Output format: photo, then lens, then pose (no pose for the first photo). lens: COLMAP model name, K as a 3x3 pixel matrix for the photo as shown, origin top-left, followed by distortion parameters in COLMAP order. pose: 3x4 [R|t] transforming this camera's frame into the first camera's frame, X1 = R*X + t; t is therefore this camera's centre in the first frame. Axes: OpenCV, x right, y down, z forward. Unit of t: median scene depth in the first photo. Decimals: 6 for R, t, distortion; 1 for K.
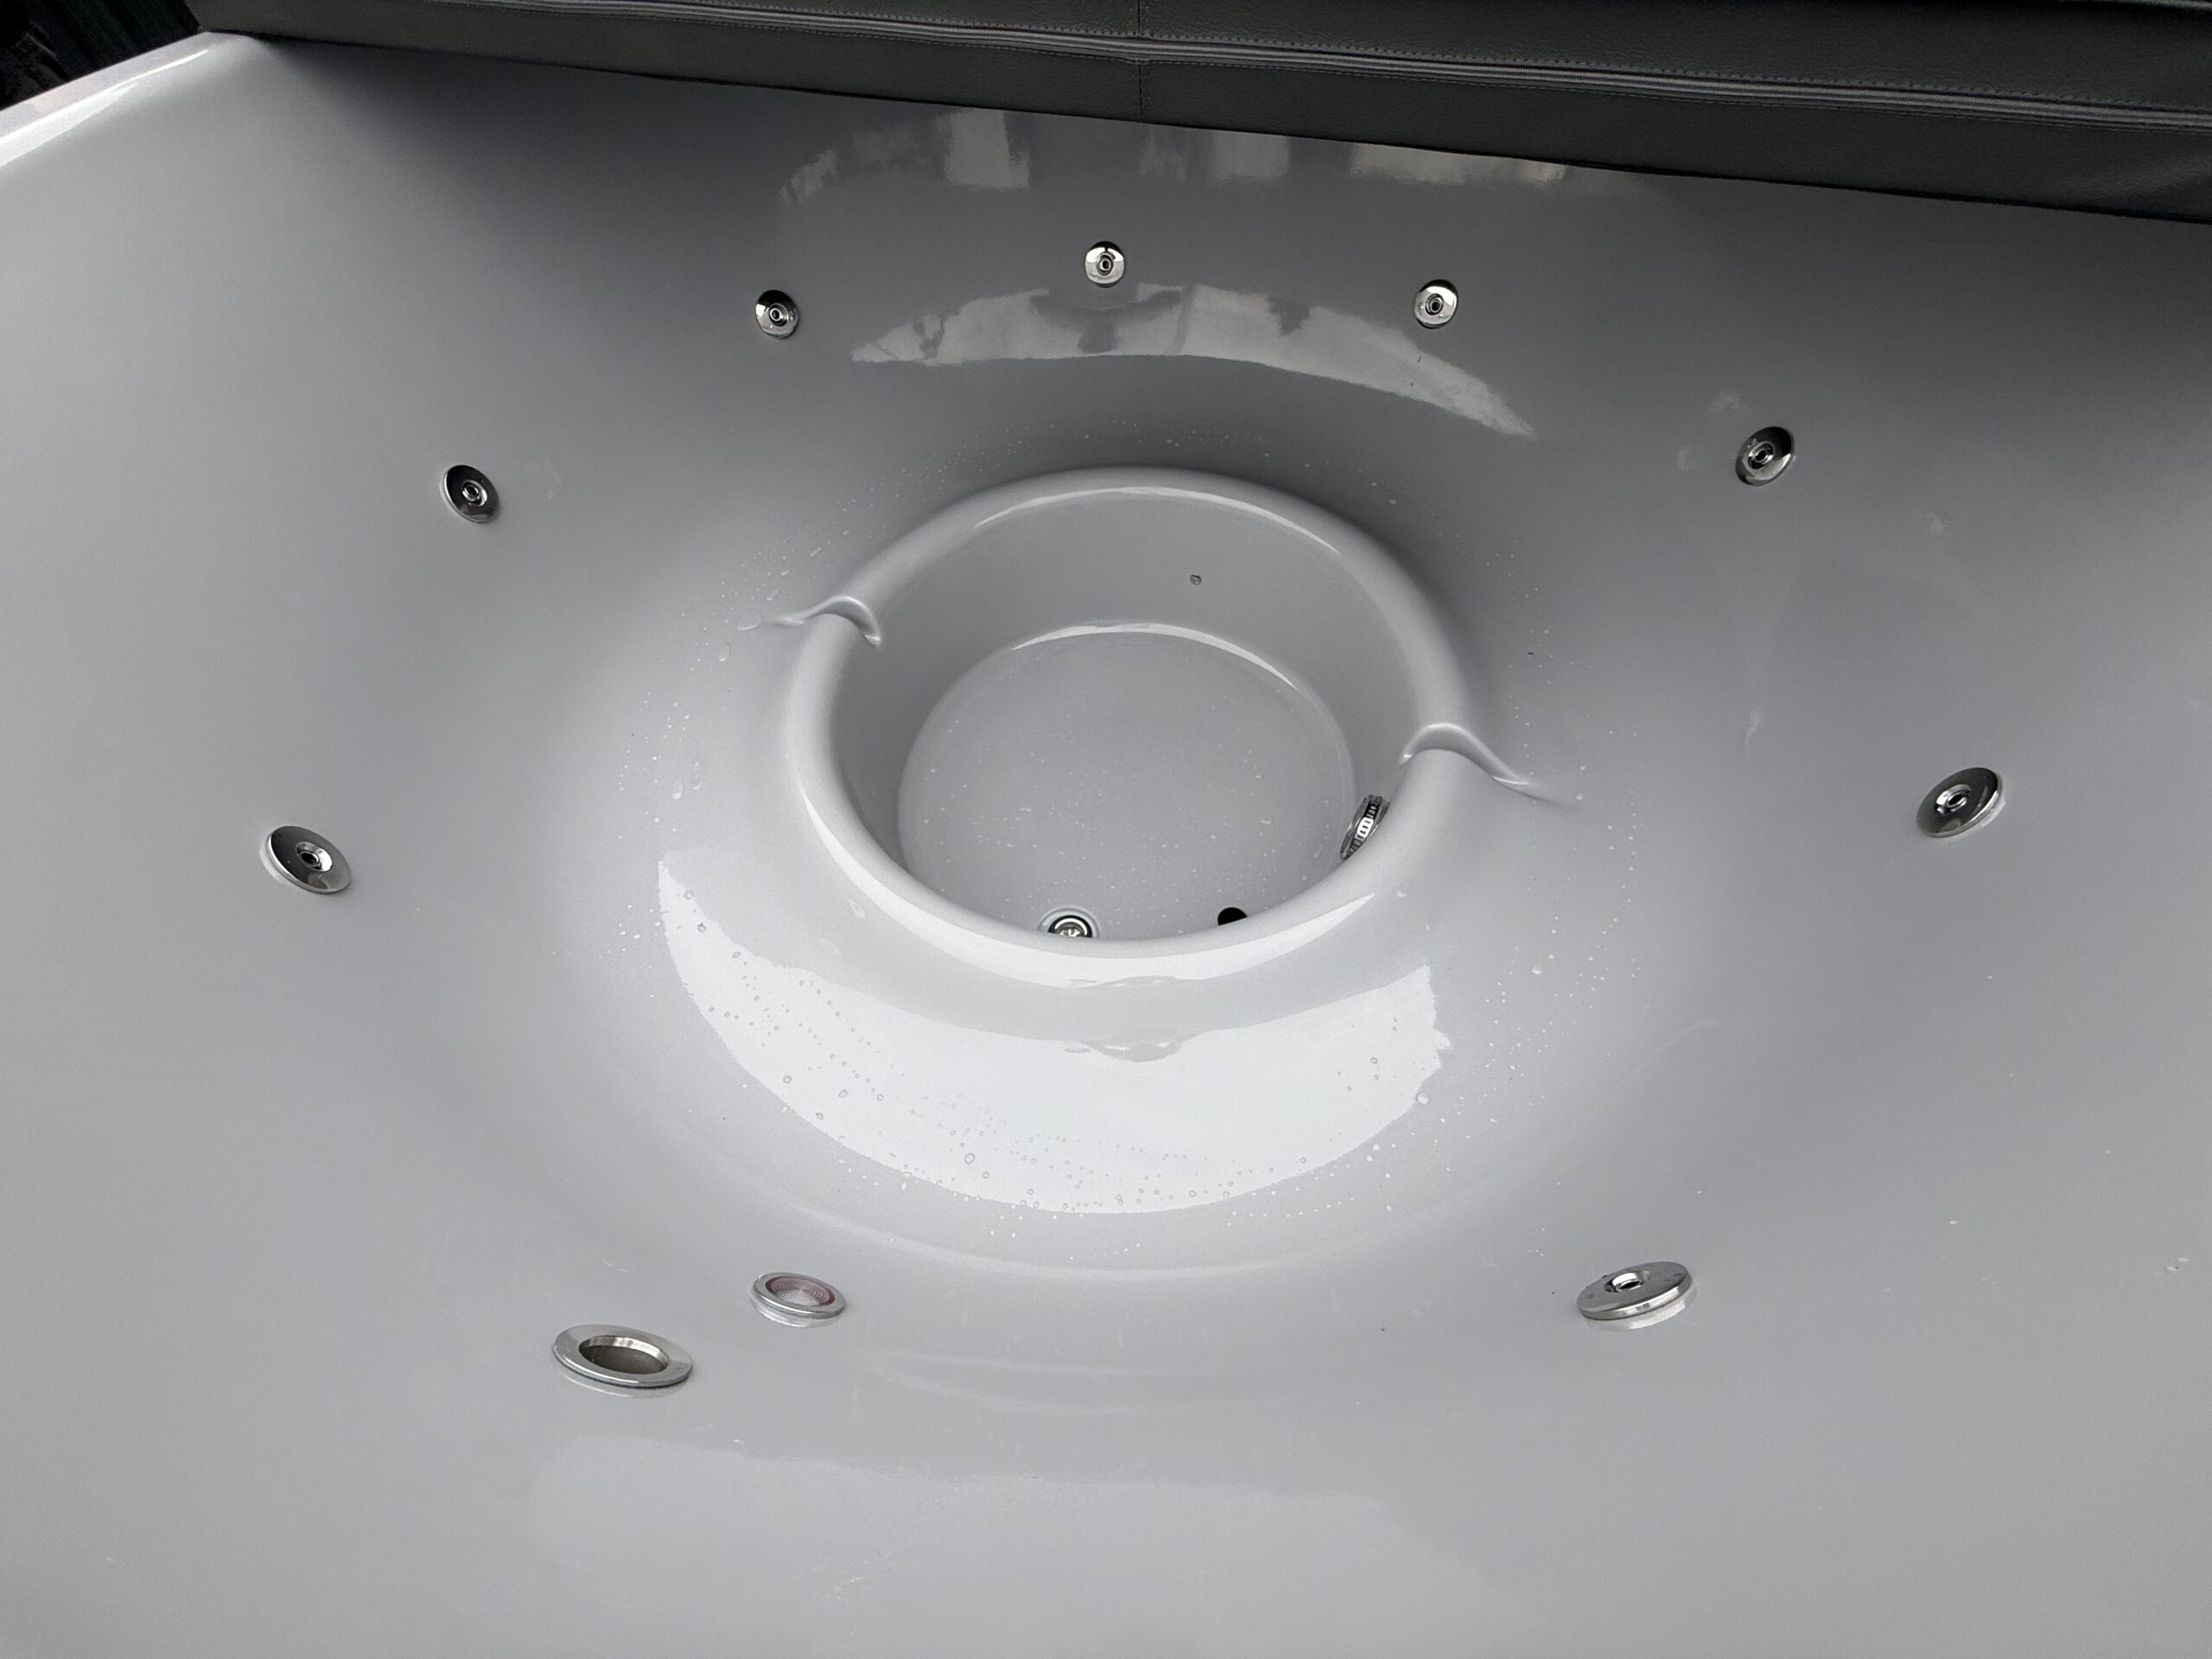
lens RADIAL K [[879.5, 0, 1106.0], [0, 879.5, 829.5], [0, 0, 1]] dist [0.000314, -0.000376]
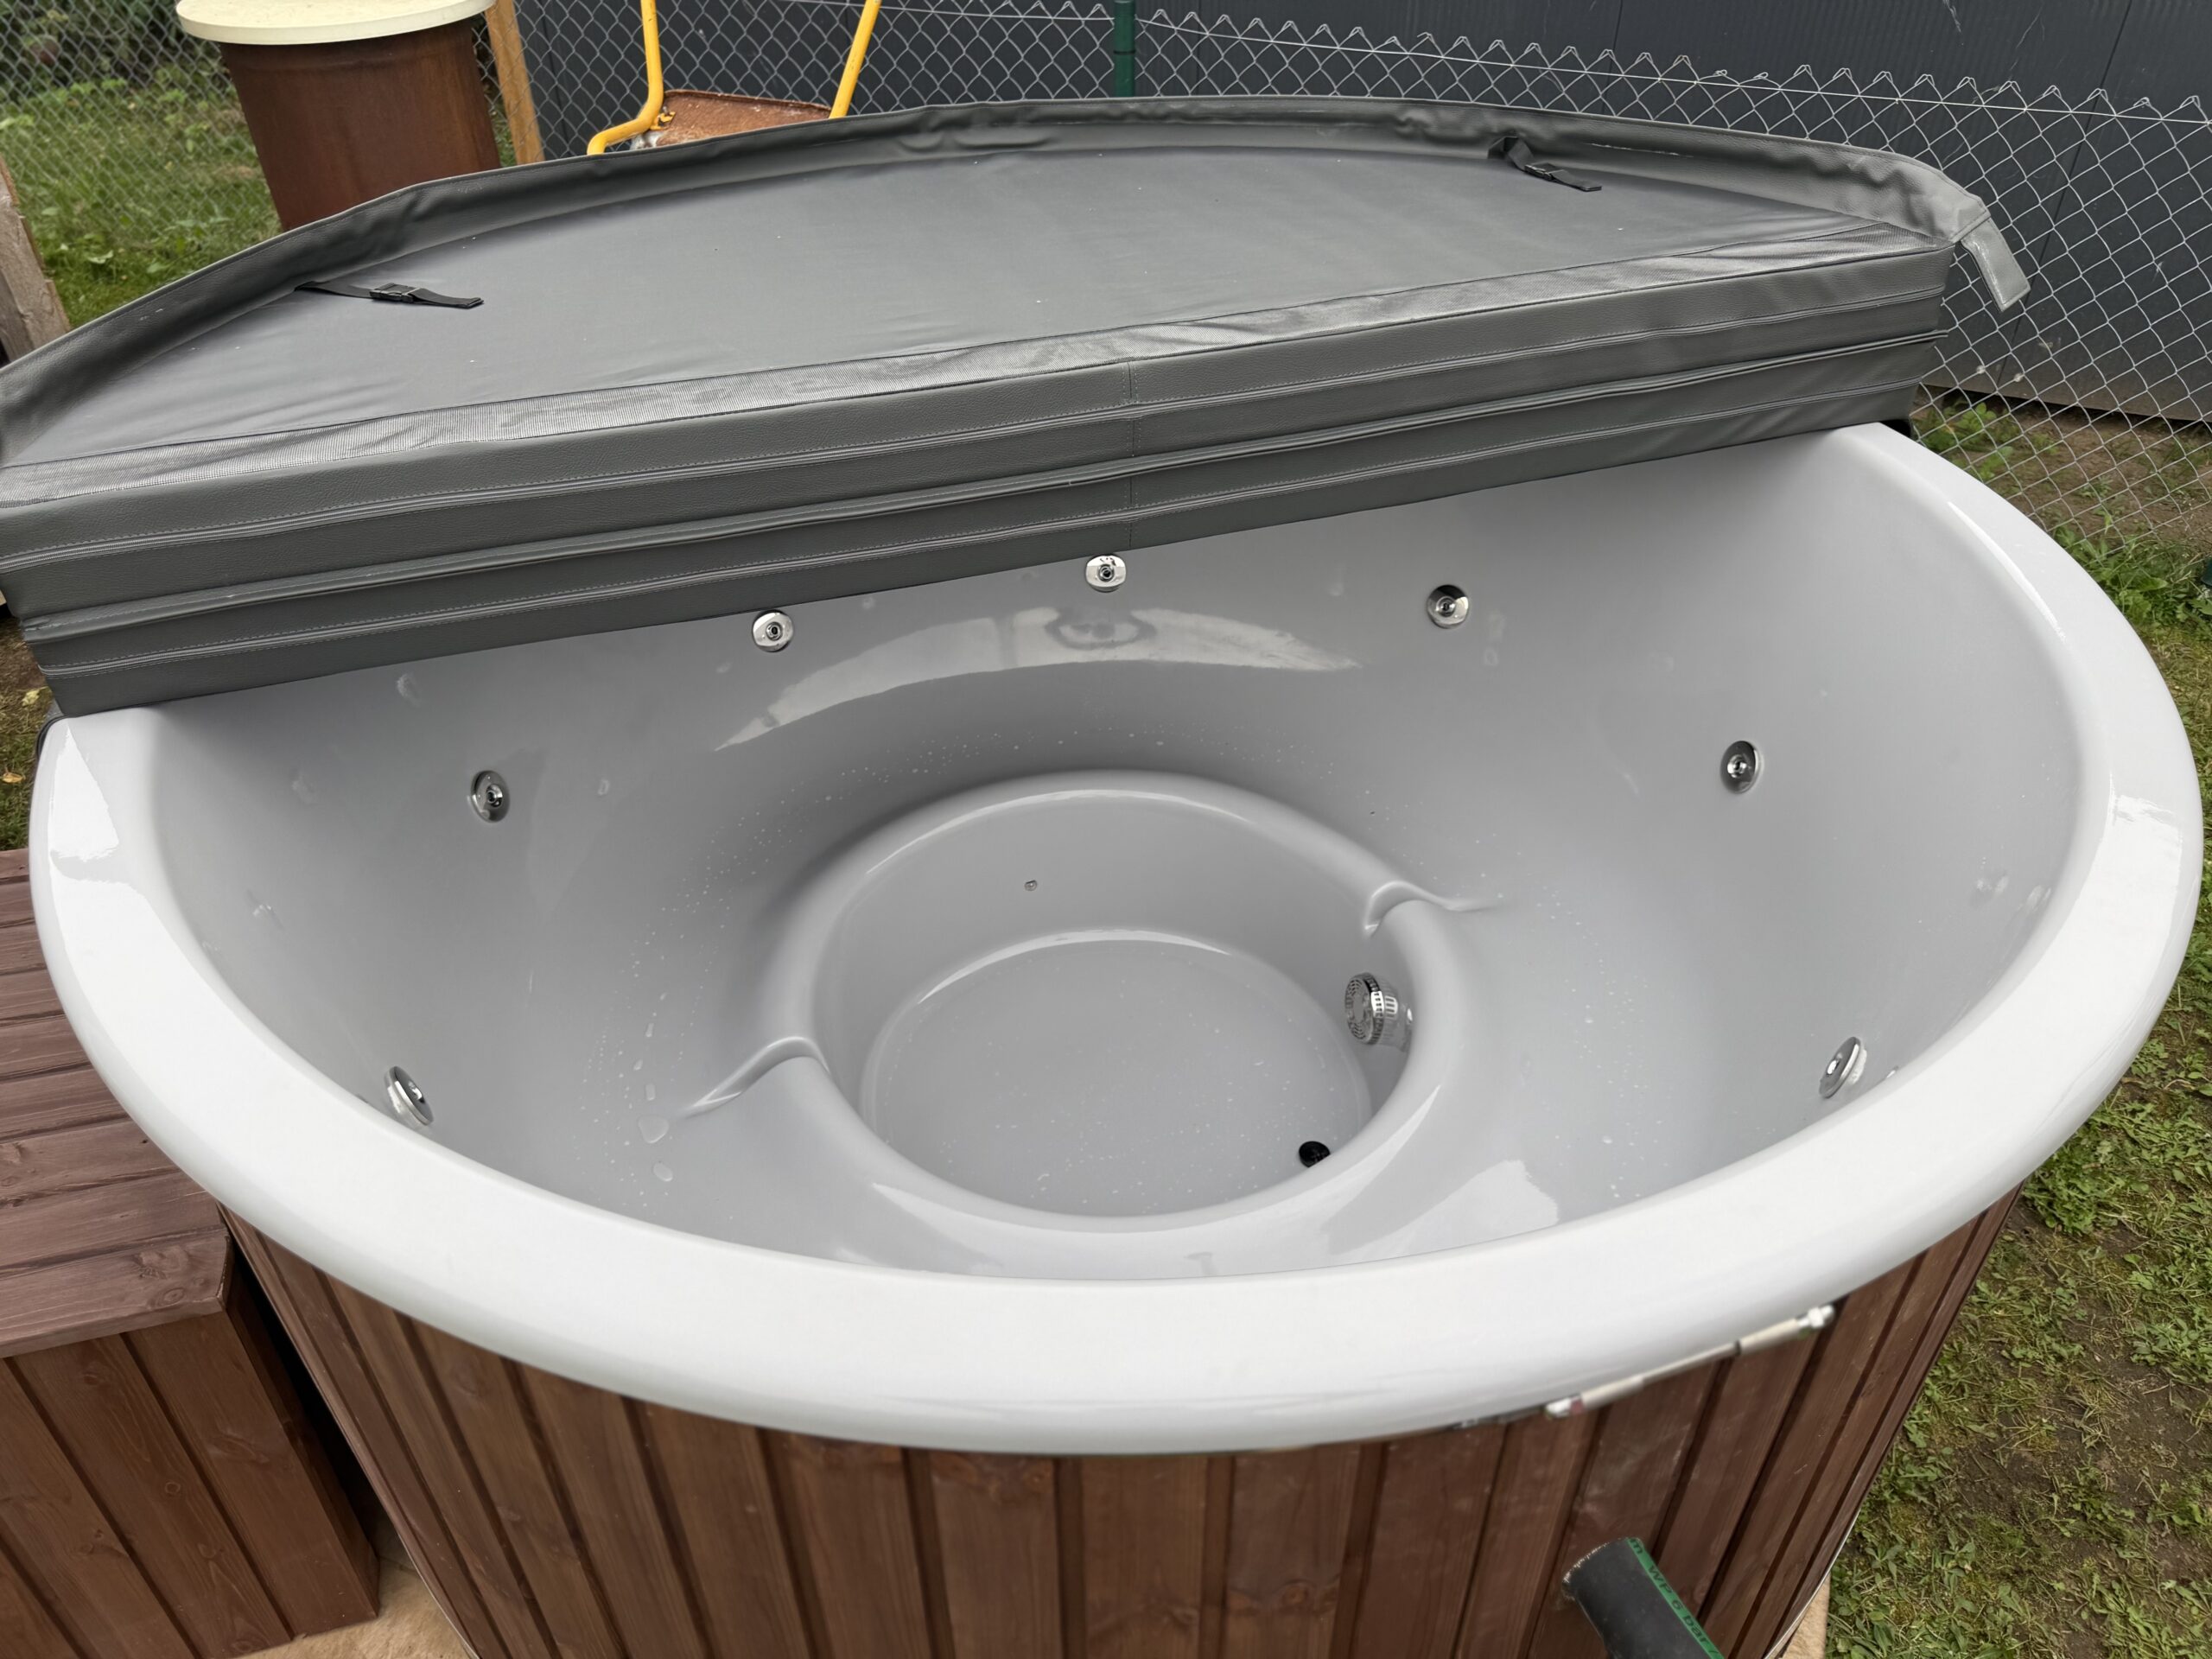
lens RADIAL K [[1575.8, 0, 1106.0], [0, 1575.8, 829.5], [0, 0, 1]] dist [-0.005797, -0.003731]
pose [[0.770738, -0.351443, 0.531461, -0.913274], [0.507736, 0.842695, -0.179077, -0.005505], [-0.384925, 0.407863, 0.827937, -0.526643]]
